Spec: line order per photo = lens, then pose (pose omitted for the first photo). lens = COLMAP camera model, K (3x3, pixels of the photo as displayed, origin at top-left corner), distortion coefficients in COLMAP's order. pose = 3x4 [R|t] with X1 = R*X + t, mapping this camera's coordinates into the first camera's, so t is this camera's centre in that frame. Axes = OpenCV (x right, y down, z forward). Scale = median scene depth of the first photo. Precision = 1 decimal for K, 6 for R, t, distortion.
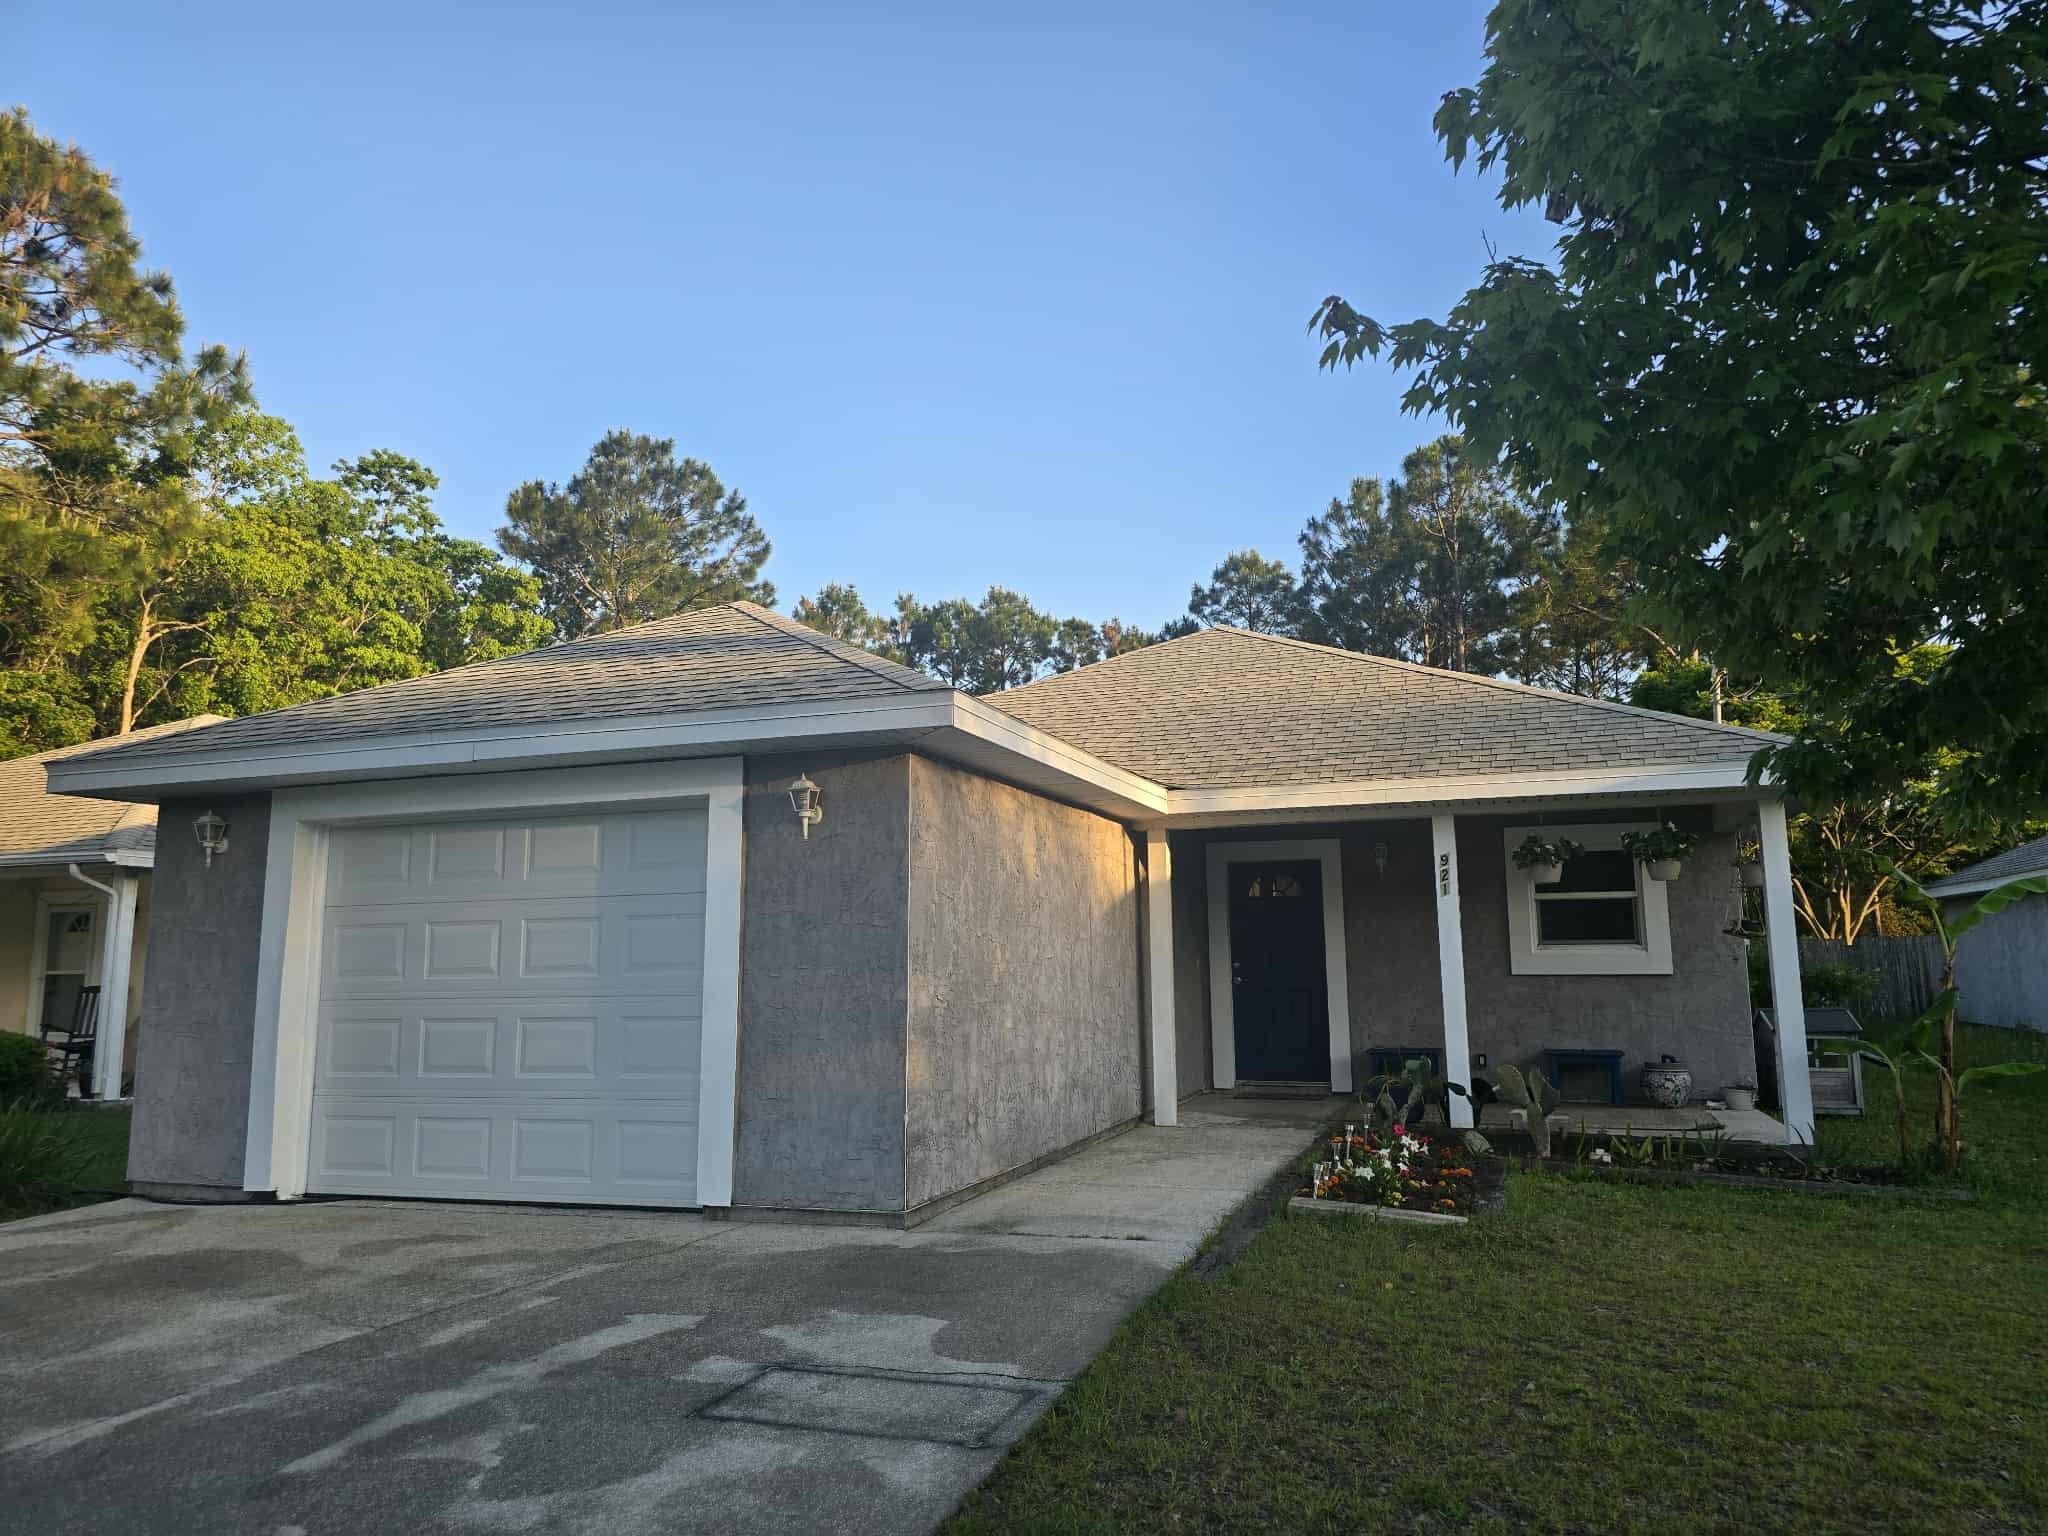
lens RADIAL K [[1441.2, 0, 1020.1], [0, 1441.2, 767.5], [0, 0, 1]] dist [0.012441, -0.020161]
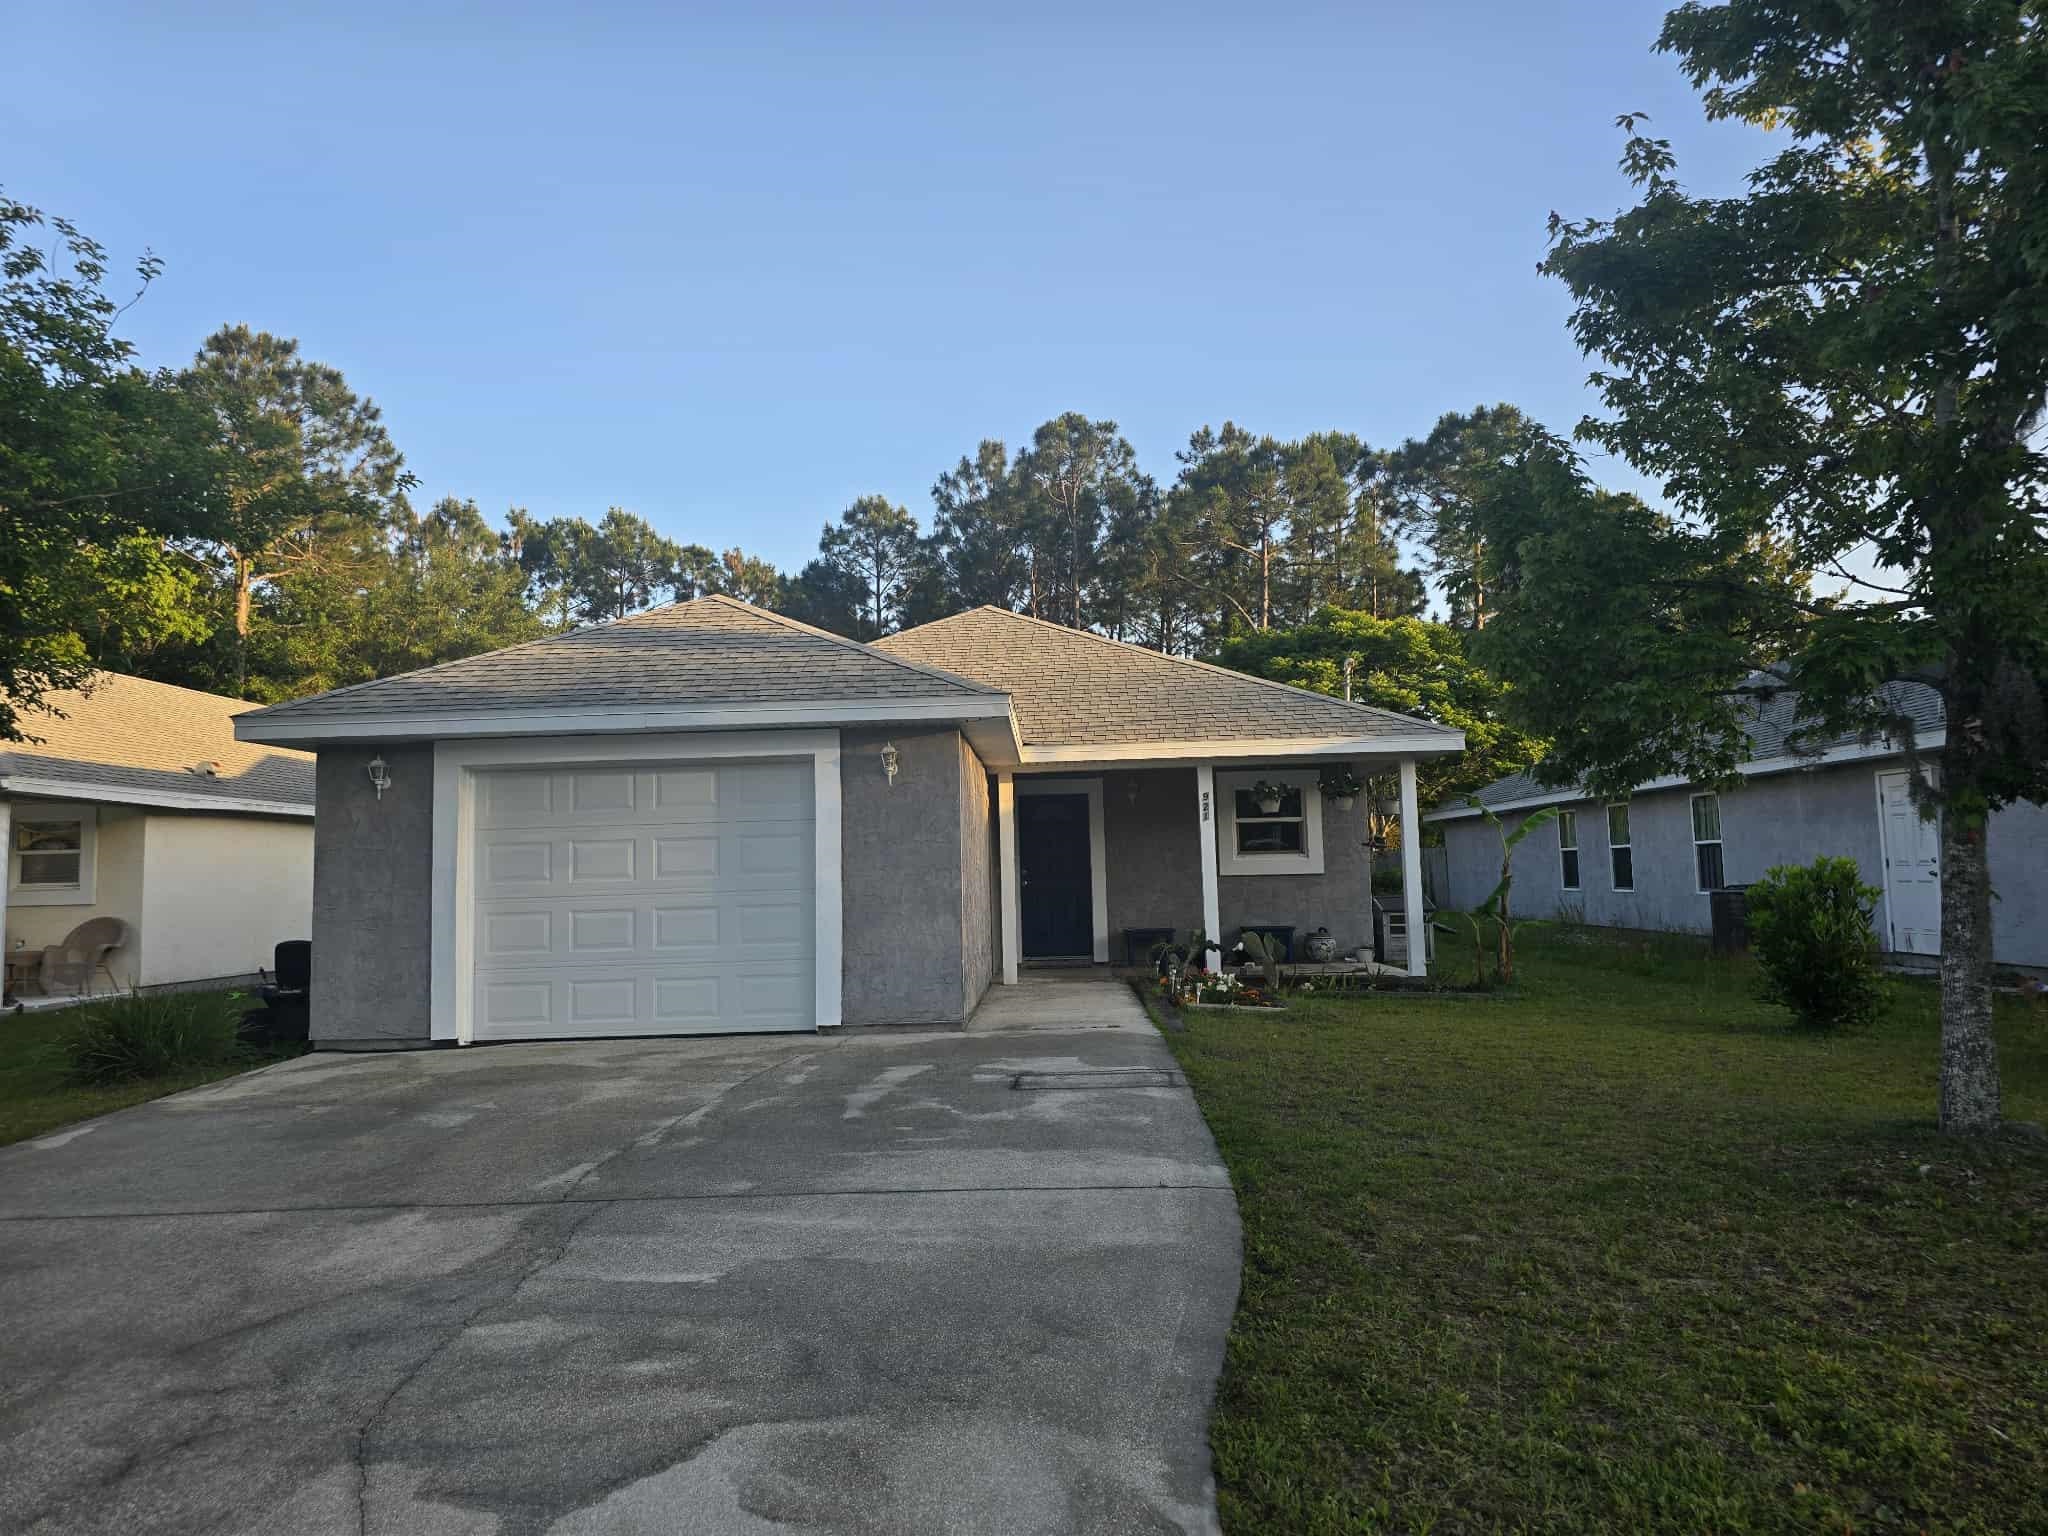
lens RADIAL K [[1441.2, 0, 1023.1], [0, 1441.2, 766.5], [0, 0, 1]] dist [0.012441, -0.020161]
pose [[0.952045, 0.012275, 0.305713, -0.078247], [-0.029205, 0.998278, 0.050867, -0.008472], [-0.304562, -0.057356, 0.950764, -0.079733]]
